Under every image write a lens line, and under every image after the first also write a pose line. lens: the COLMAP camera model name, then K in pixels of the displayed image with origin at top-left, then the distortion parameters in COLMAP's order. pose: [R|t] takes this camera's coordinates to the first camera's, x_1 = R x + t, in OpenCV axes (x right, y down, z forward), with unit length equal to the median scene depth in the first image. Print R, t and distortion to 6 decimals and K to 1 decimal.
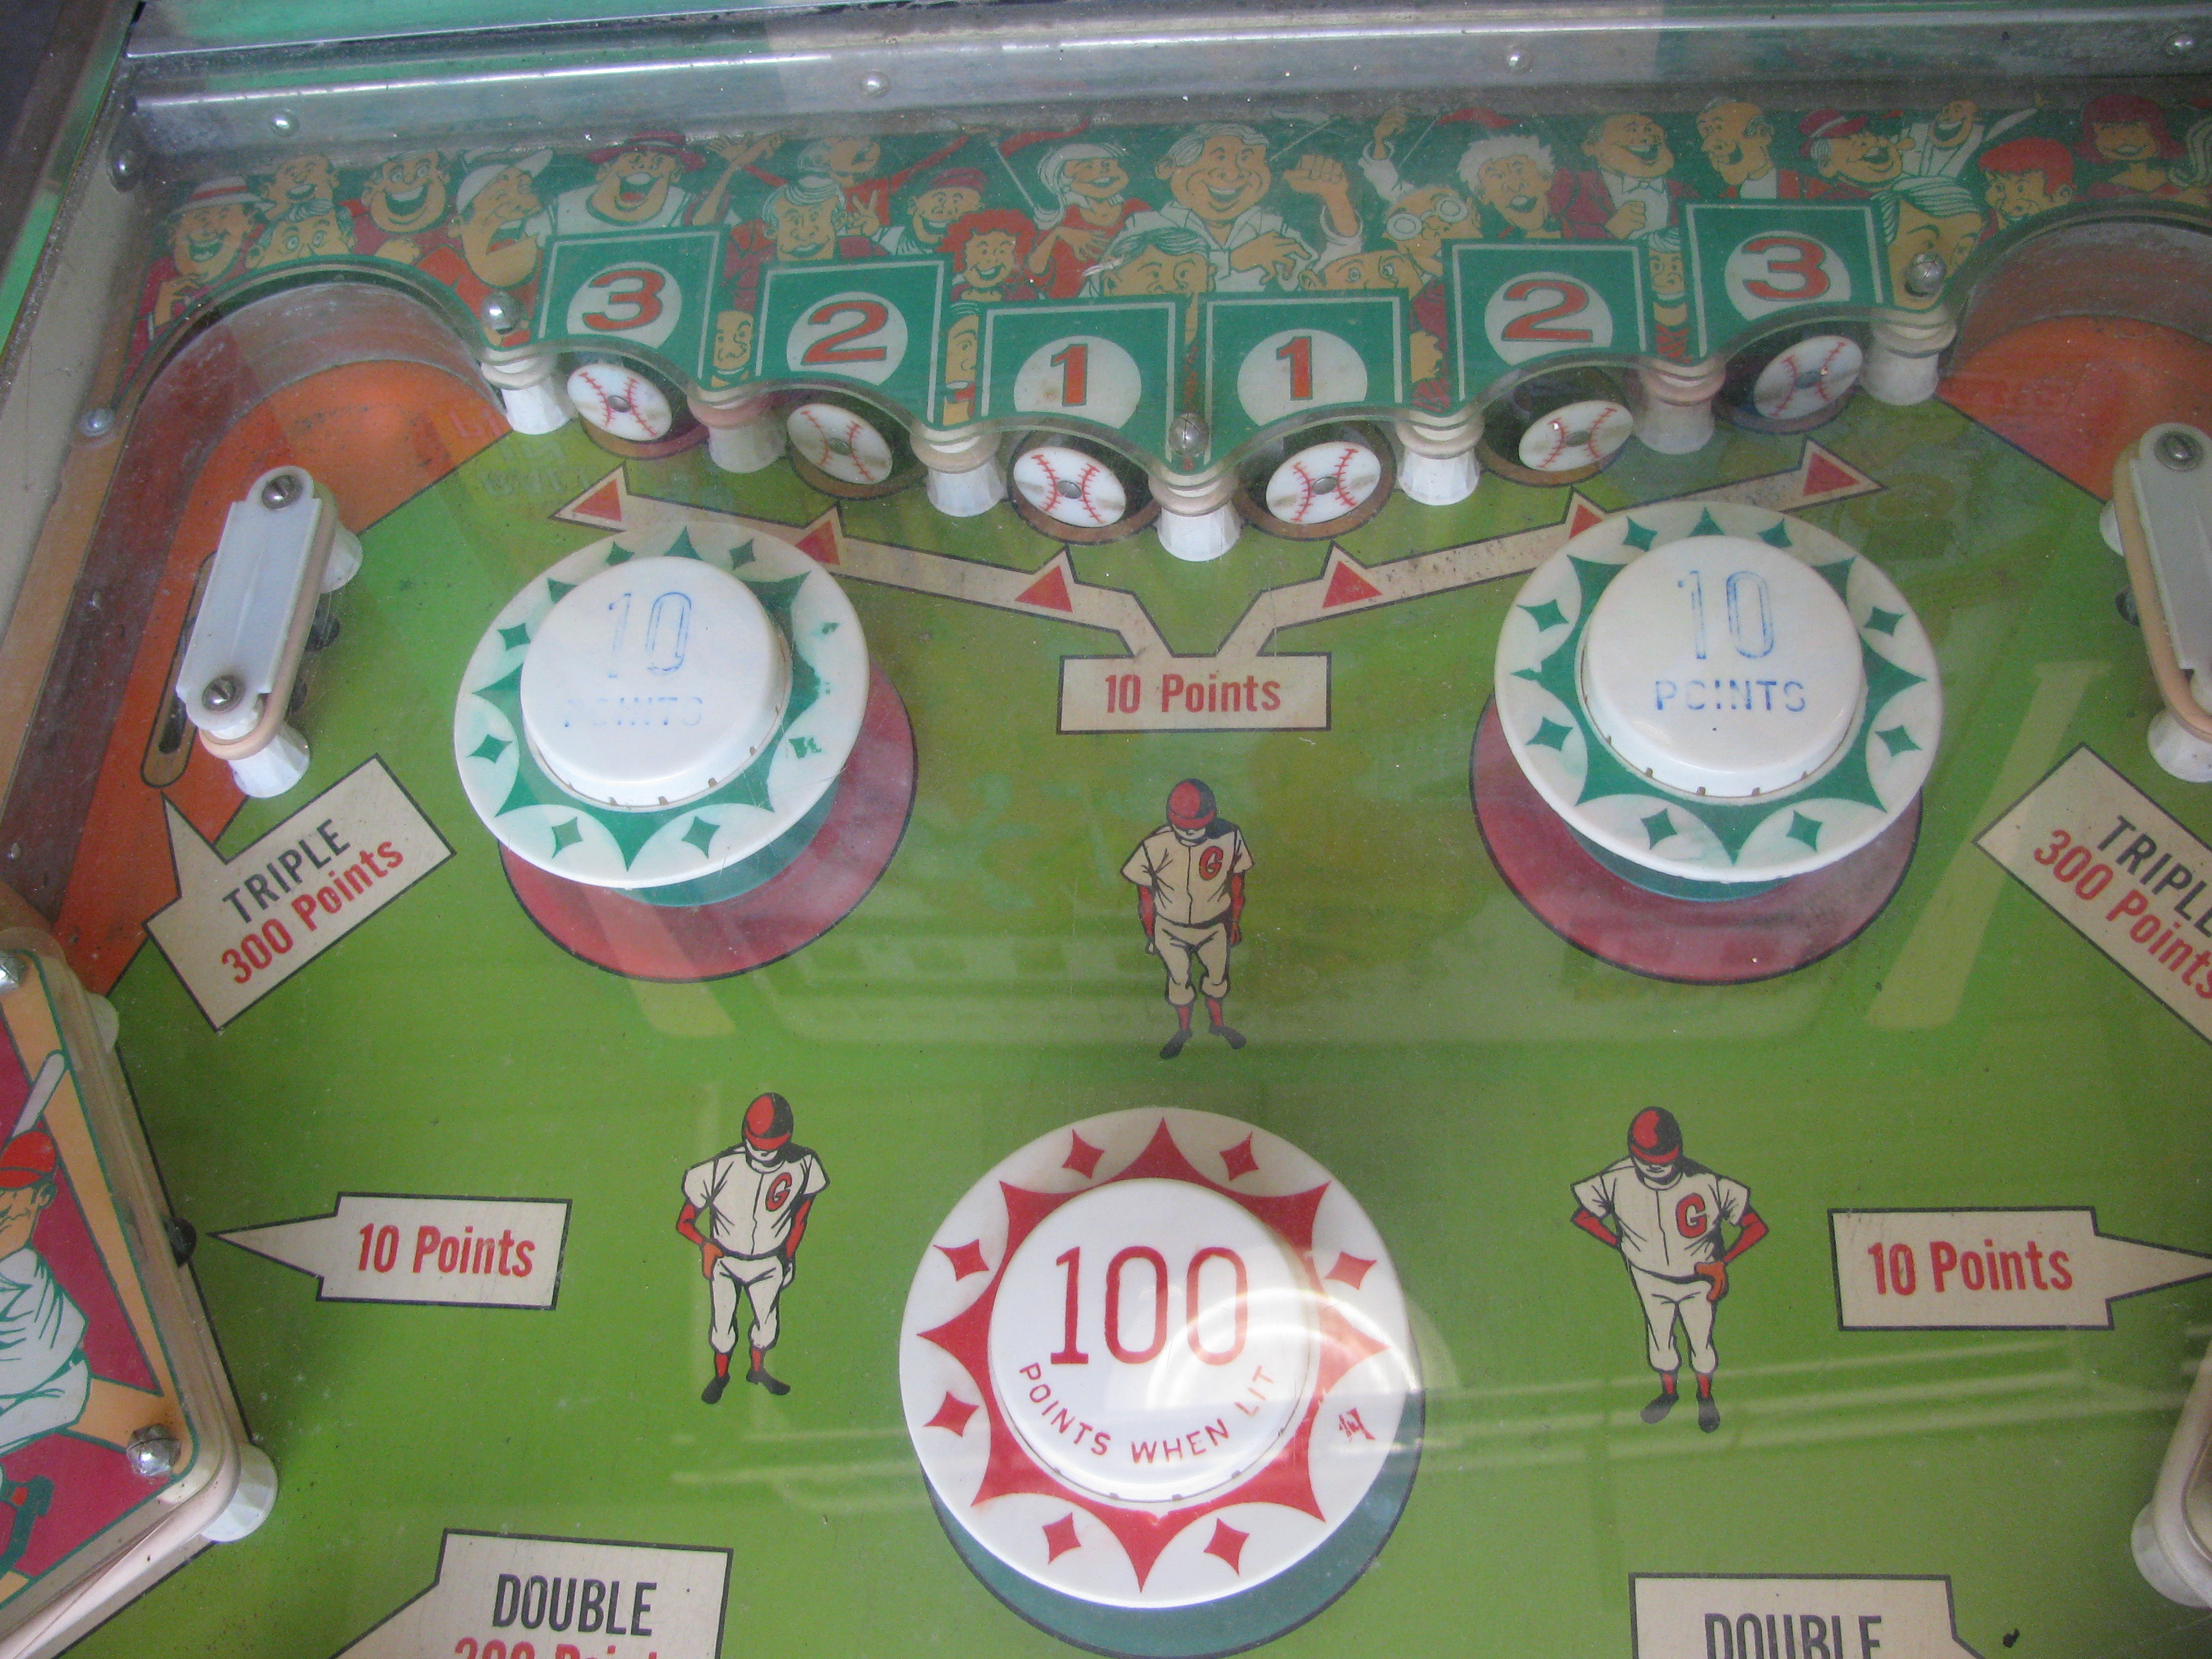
lens RADIAL K [[2179.3, 0, 1106.0], [0, 2179.3, 829.5], [0, 0, 1]] dist [-0.211862, 0.232821]
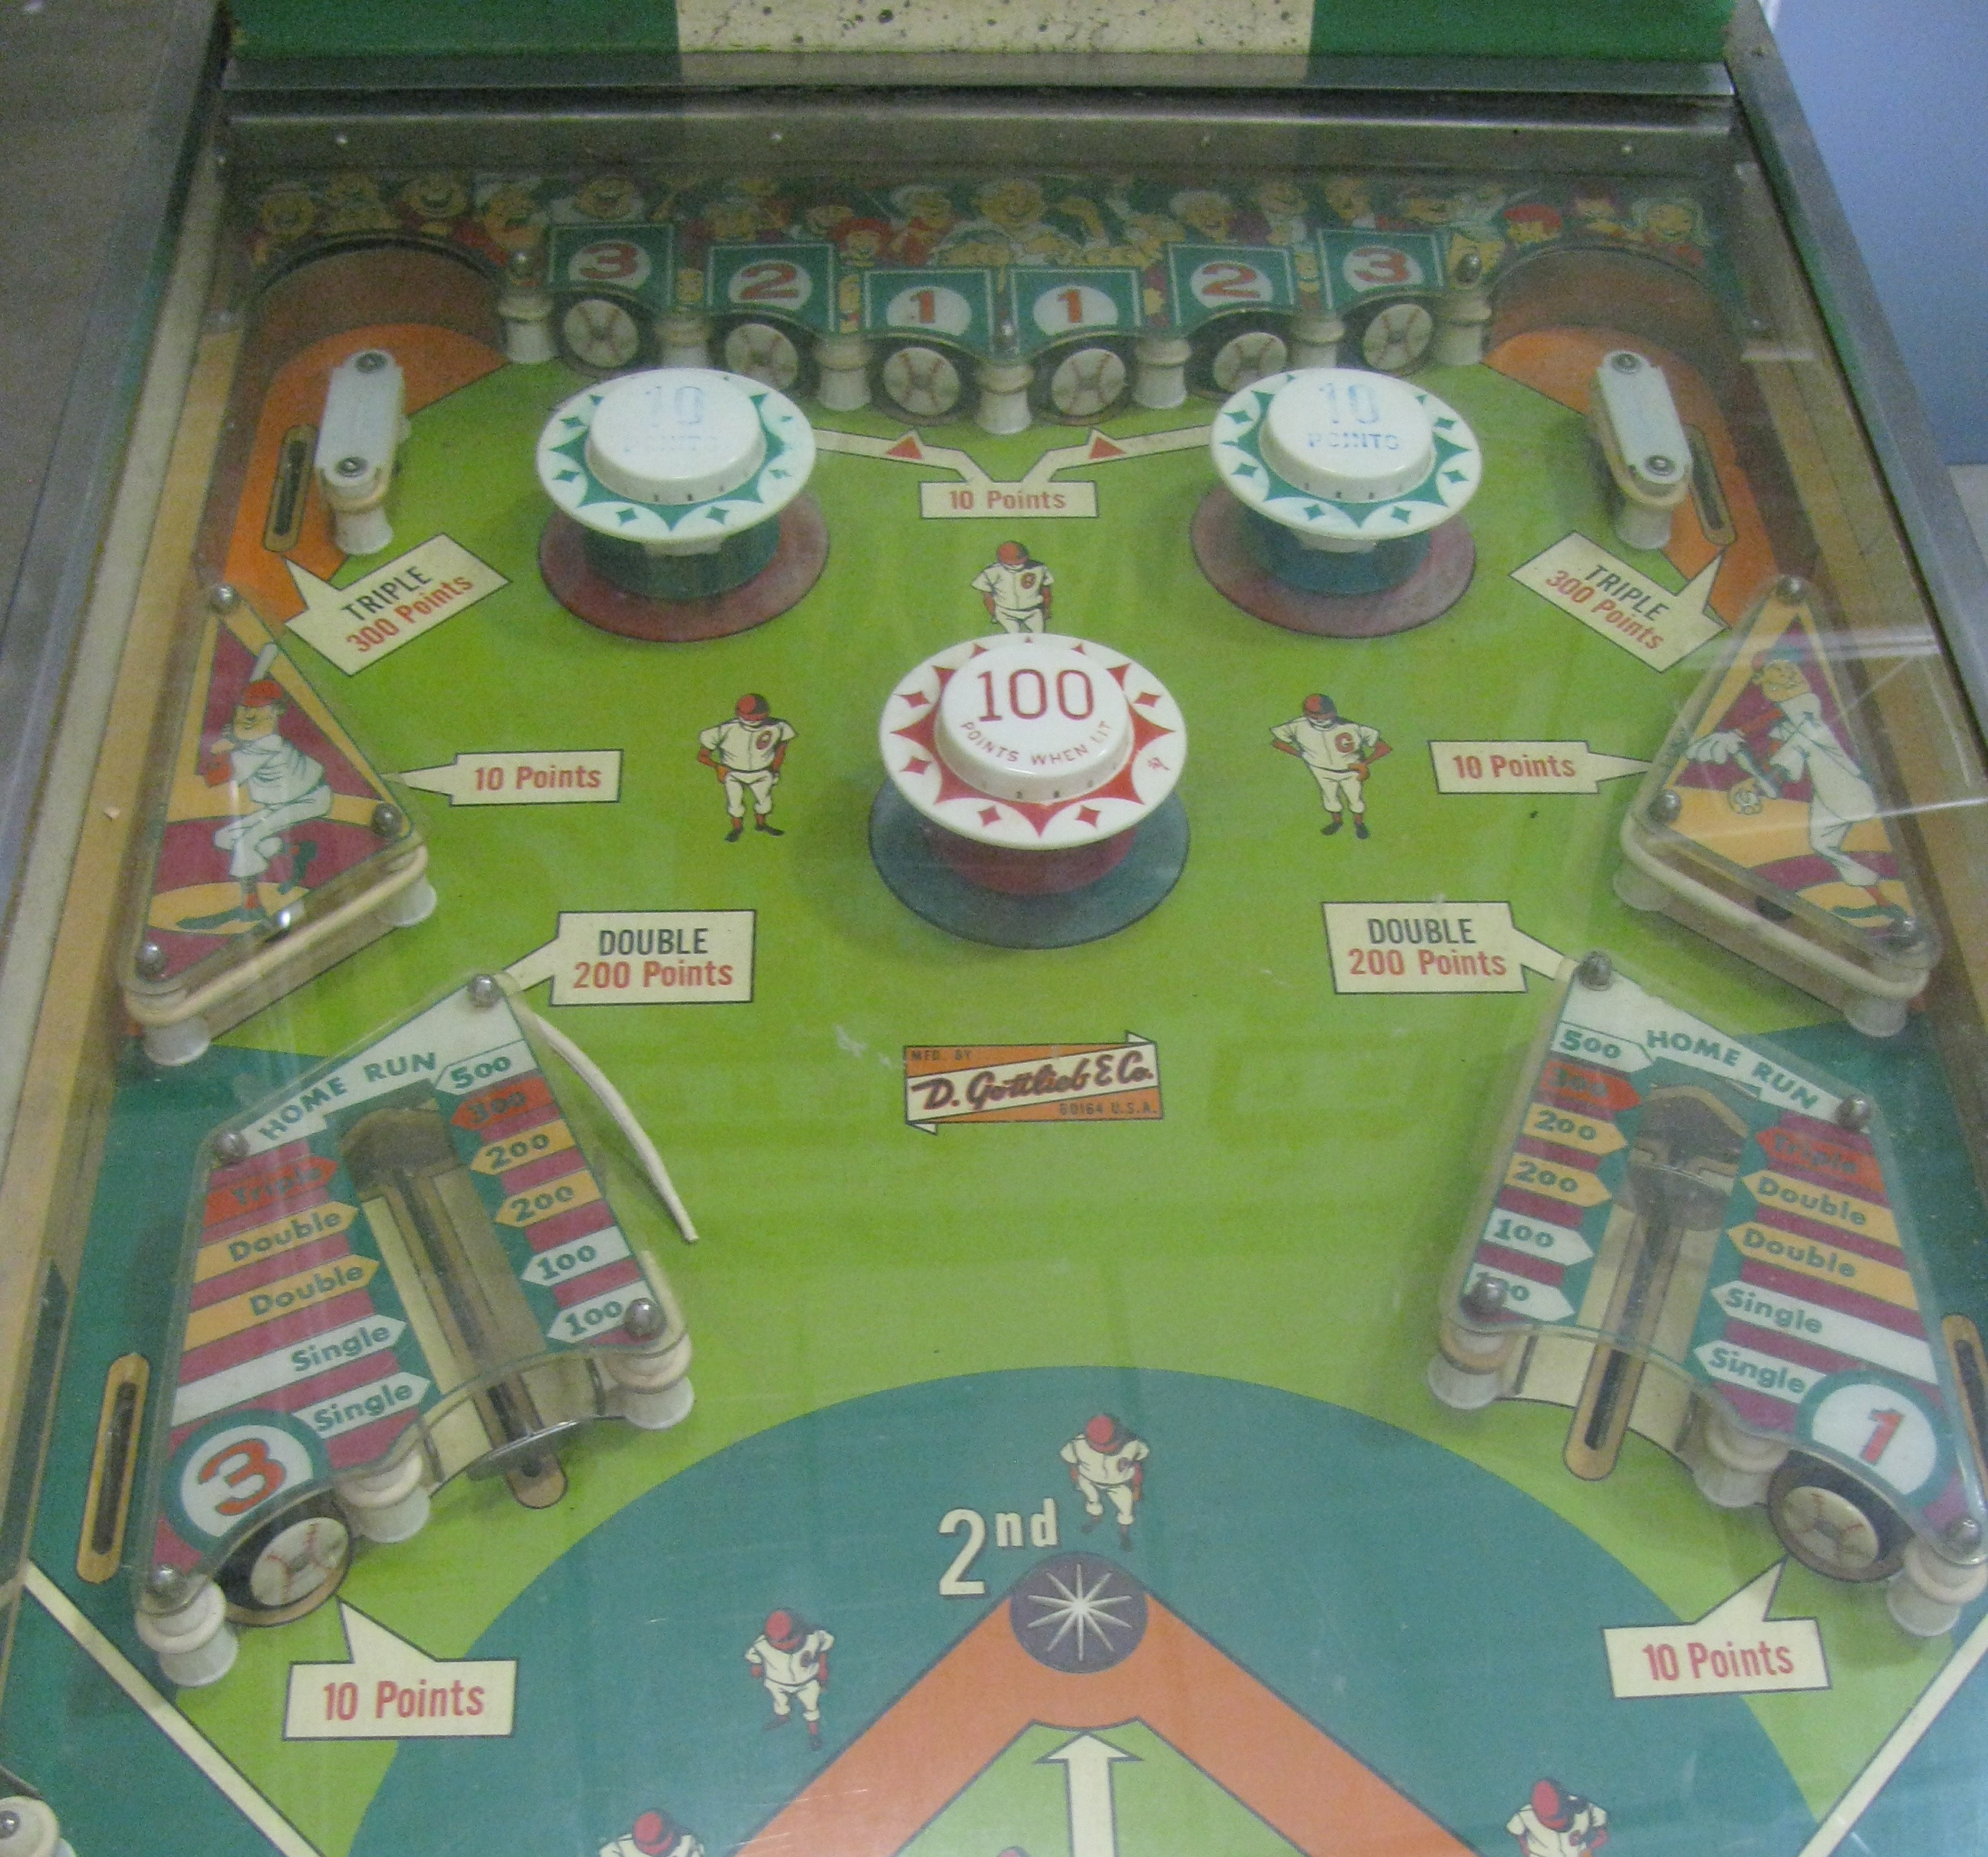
lens RADIAL K [[2128.5, 0, 1108.2], [0, 2128.5, 930.6], [0, 0, 1]] dist [-0.193288, 0.265682]
pose [[0.985277, 0.002893, 0.170941, -0.141700], [0.018018, 0.992532, -0.120648, 0.413663], [-0.170013, 0.121951, 0.977867, -0.420102]]
